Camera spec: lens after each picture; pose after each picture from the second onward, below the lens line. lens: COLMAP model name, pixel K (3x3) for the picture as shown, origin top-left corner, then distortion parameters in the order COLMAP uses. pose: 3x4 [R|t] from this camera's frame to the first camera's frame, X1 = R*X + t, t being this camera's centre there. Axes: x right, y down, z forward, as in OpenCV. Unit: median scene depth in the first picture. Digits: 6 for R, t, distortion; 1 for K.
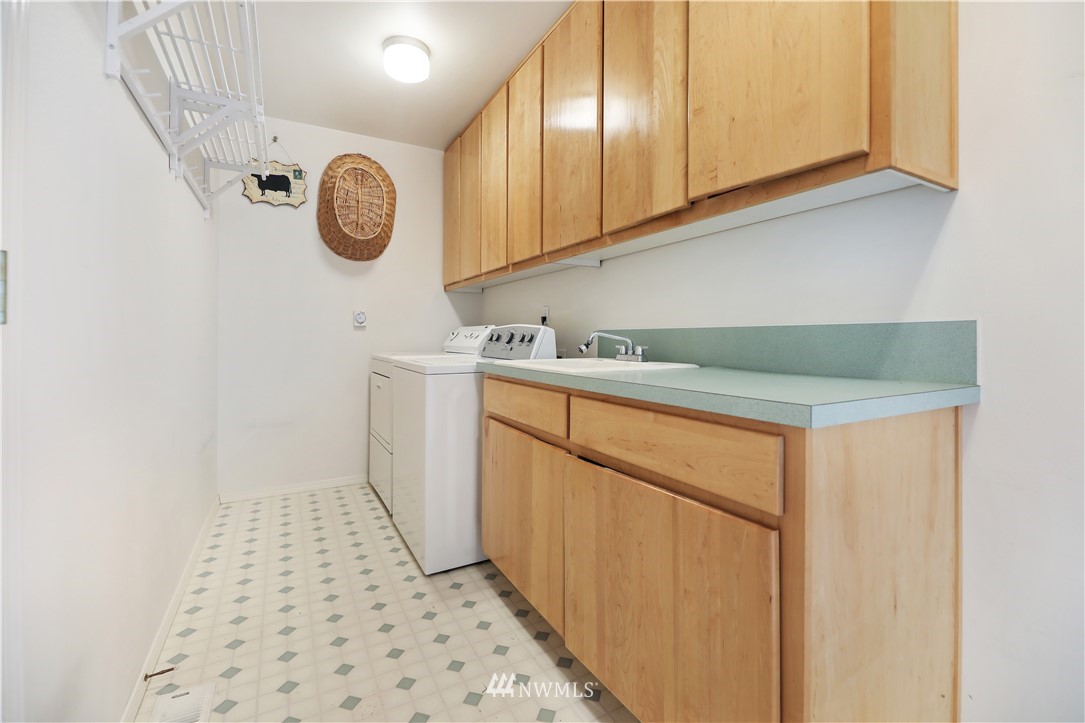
lens RADIAL K [[465.5, 0, 537.9], [0, 465.5, 343.3], [0, 0, 1]] dist [-0.000153, 0.000033]
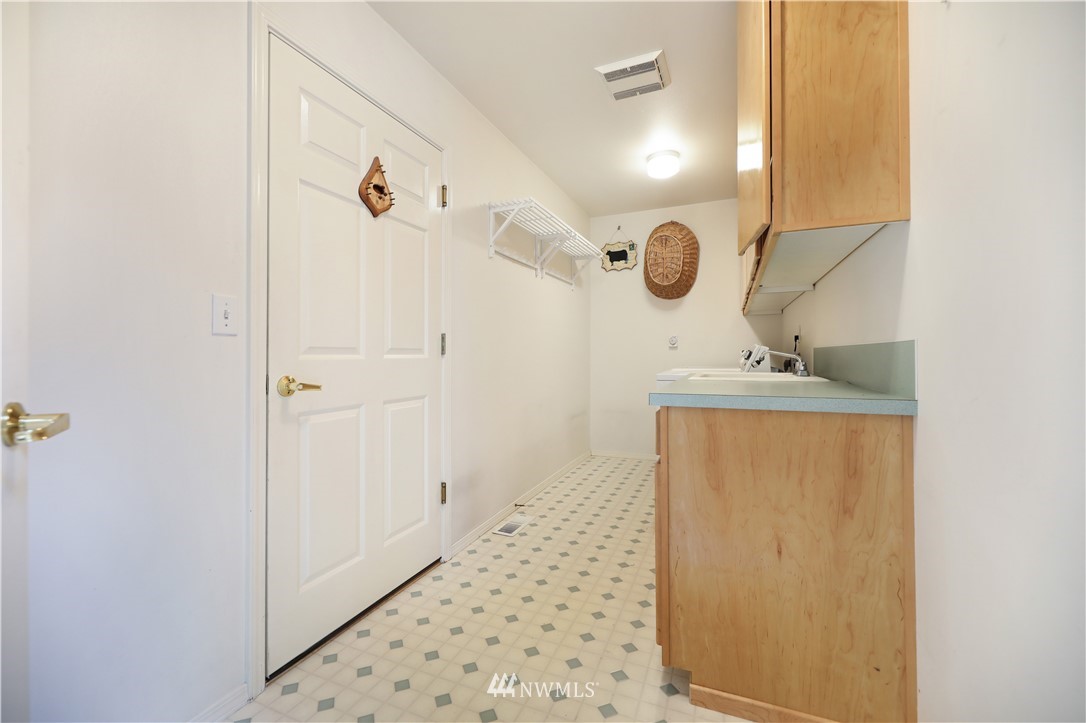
lens RADIAL K [[444.2, 0, 543.0], [0, 444.2, 361.5], [0, 0, 1]] dist [-0.000412, -0.000065]
pose [[0.618351, 0.006275, -0.785877, 0.441649], [-0.003147, 0.999980, 0.005508, 0.000100], [0.785896, -0.000933, 0.618358, -0.114703]]
